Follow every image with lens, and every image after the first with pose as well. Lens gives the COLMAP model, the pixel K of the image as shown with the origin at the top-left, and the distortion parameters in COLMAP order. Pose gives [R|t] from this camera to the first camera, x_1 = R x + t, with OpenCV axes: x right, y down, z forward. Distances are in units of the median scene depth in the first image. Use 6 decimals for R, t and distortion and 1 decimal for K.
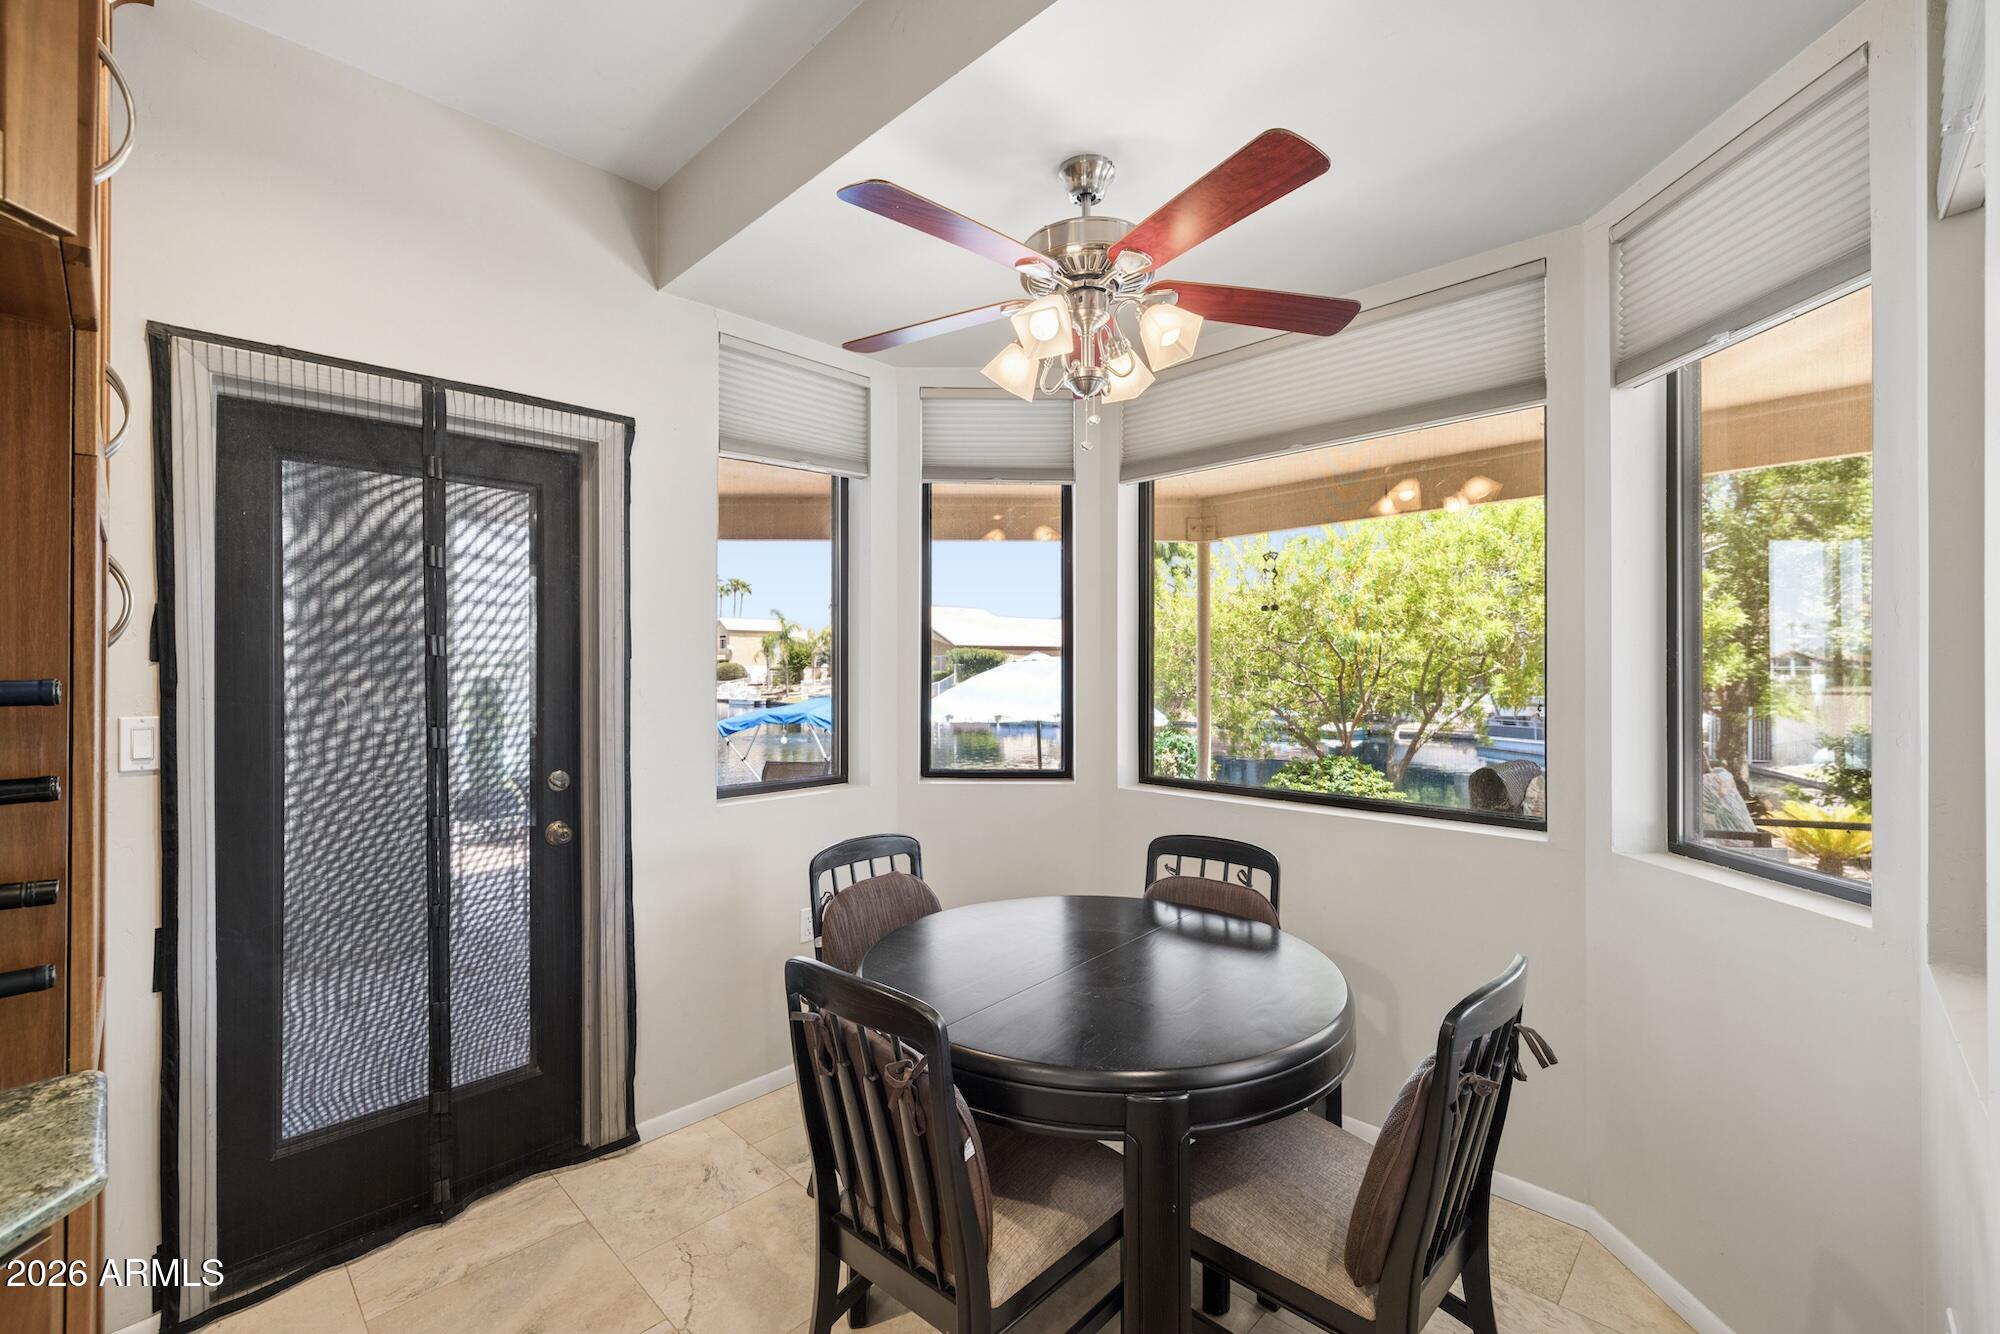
lens RADIAL K [[840.7, 0, 990.2], [0, 840.7, 667.0], [0, 0, 1]] dist [0.000493, -0.000287]
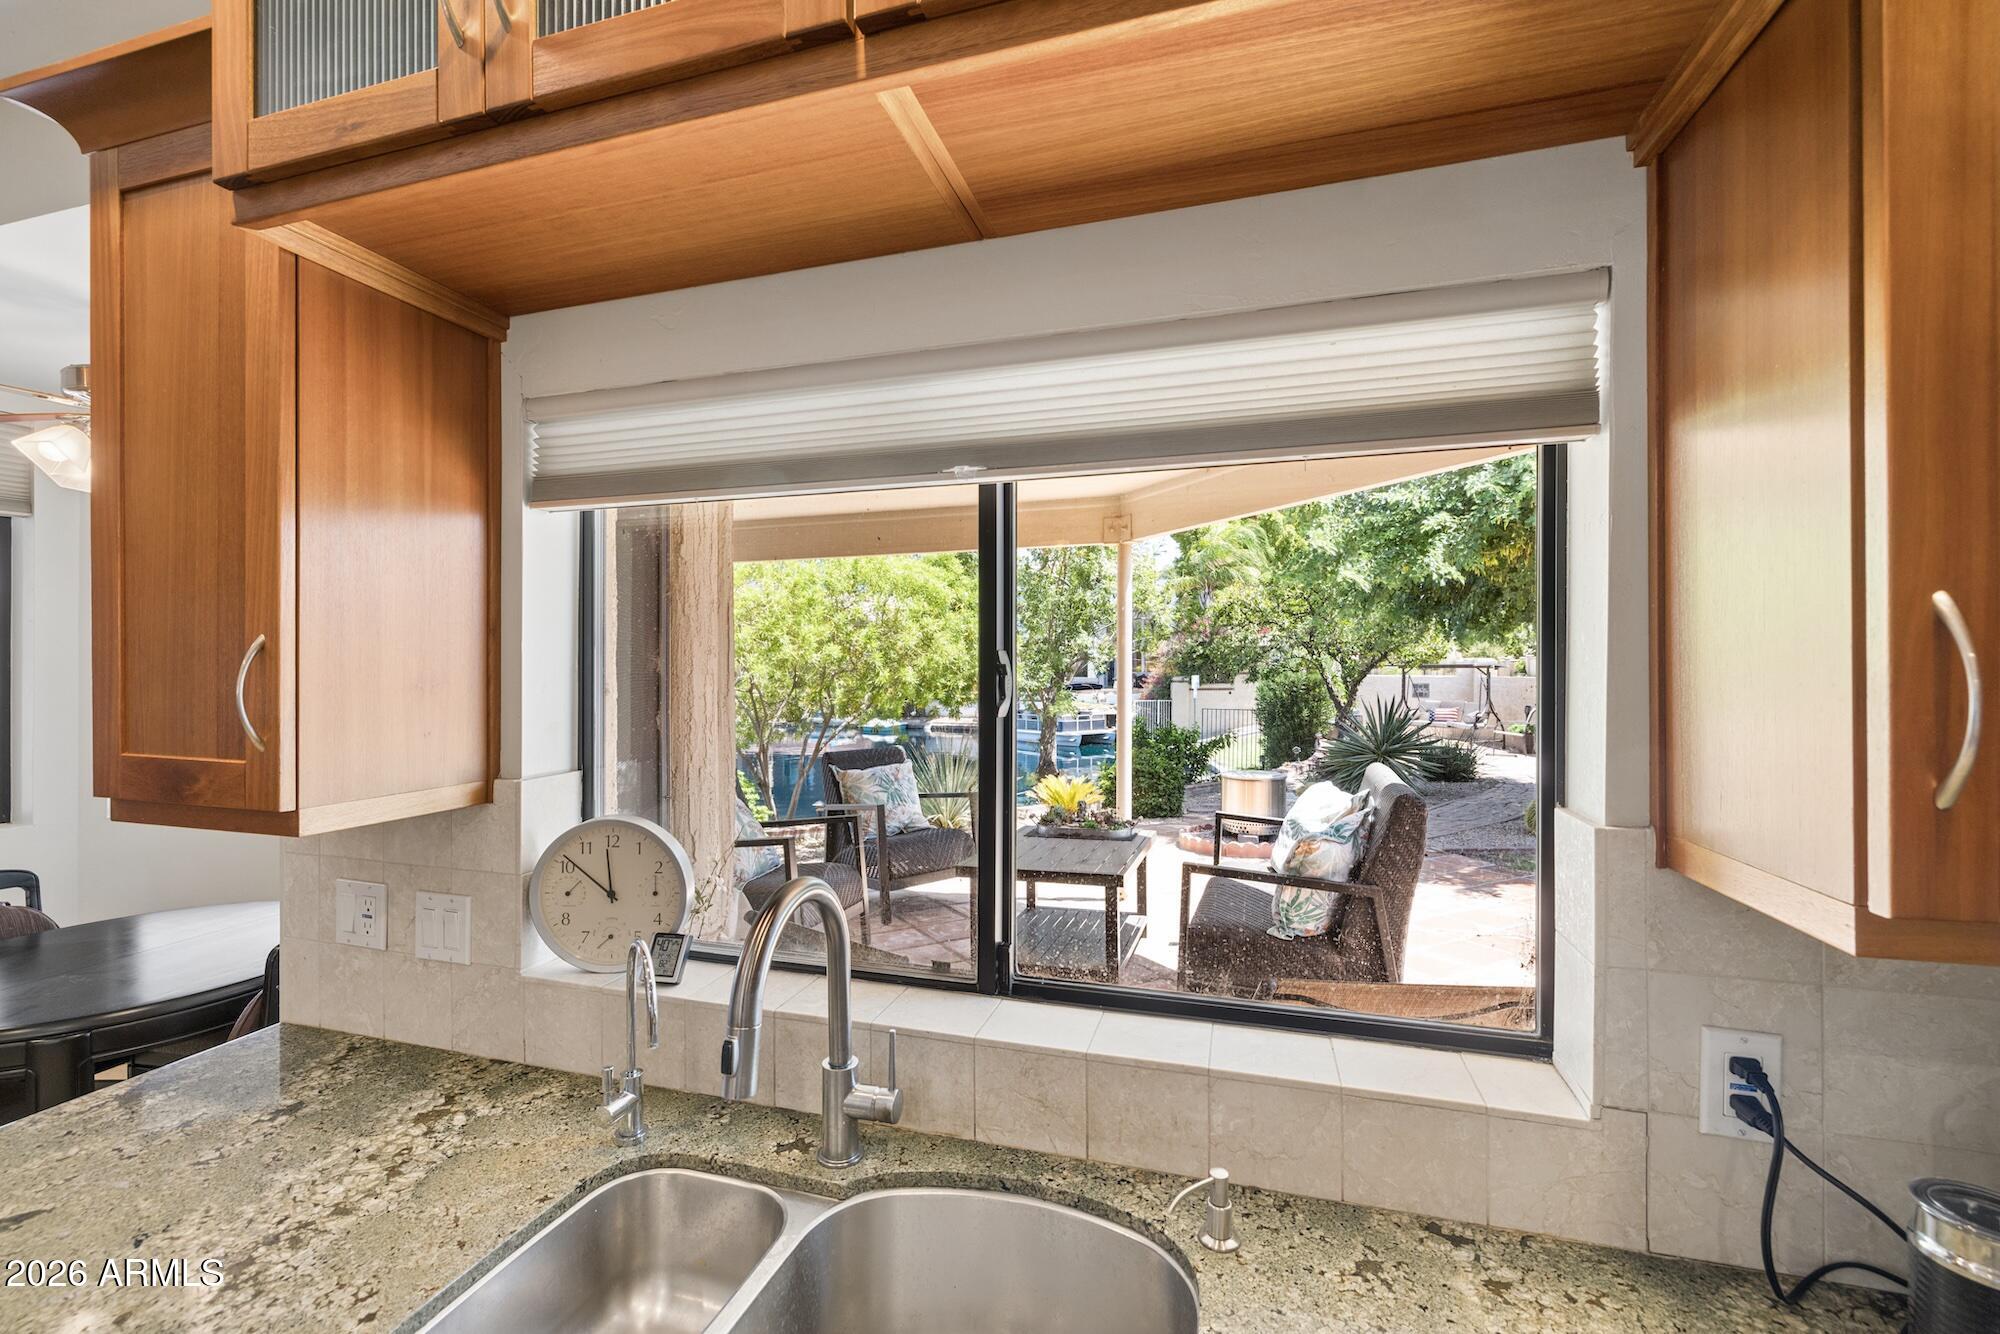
lens RADIAL K [[840.7, 0, 990.2], [0, 840.7, 669.5], [0, 0, 1]] dist [0.000493, -0.000287]
pose [[0.885927, -0.000727, 0.463824, 0.600372], [-0.002120, 0.999982, 0.005618, -0.079257], [-0.463820, -0.005961, 0.885910, -0.632553]]
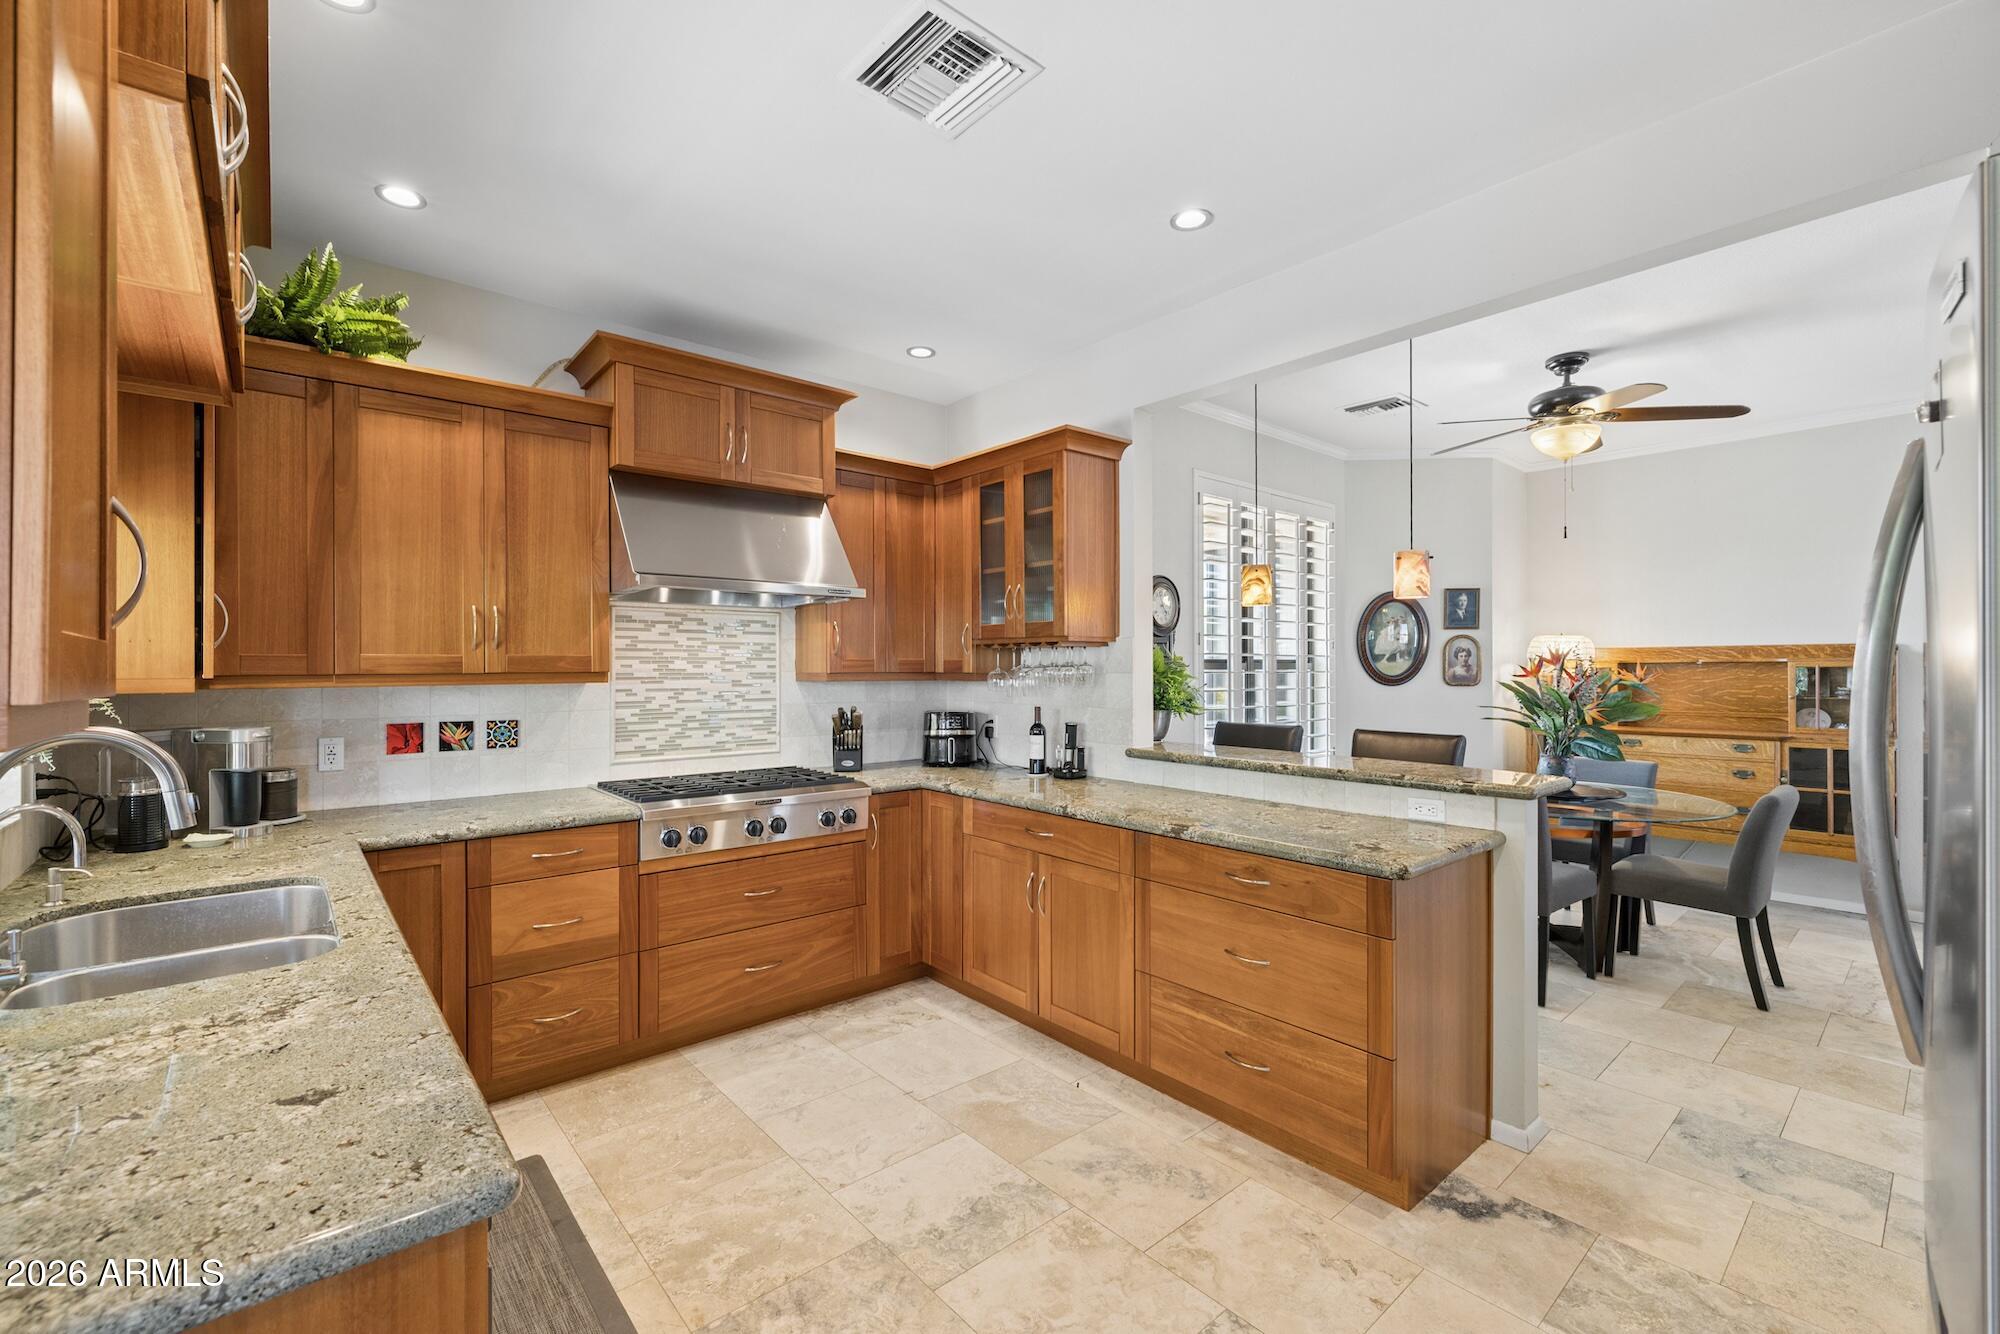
lens RADIAL K [[840.7, 0, 988.4], [0, 840.7, 666.6], [0, 0, 1]] dist [0.000493, -0.000287]
pose [[-0.995988, 0.004008, 0.089392, -0.077195], [0.003510, 0.999977, -0.005726, 0.002264], [-0.089413, -0.005389, -0.995980, 0.458531]]
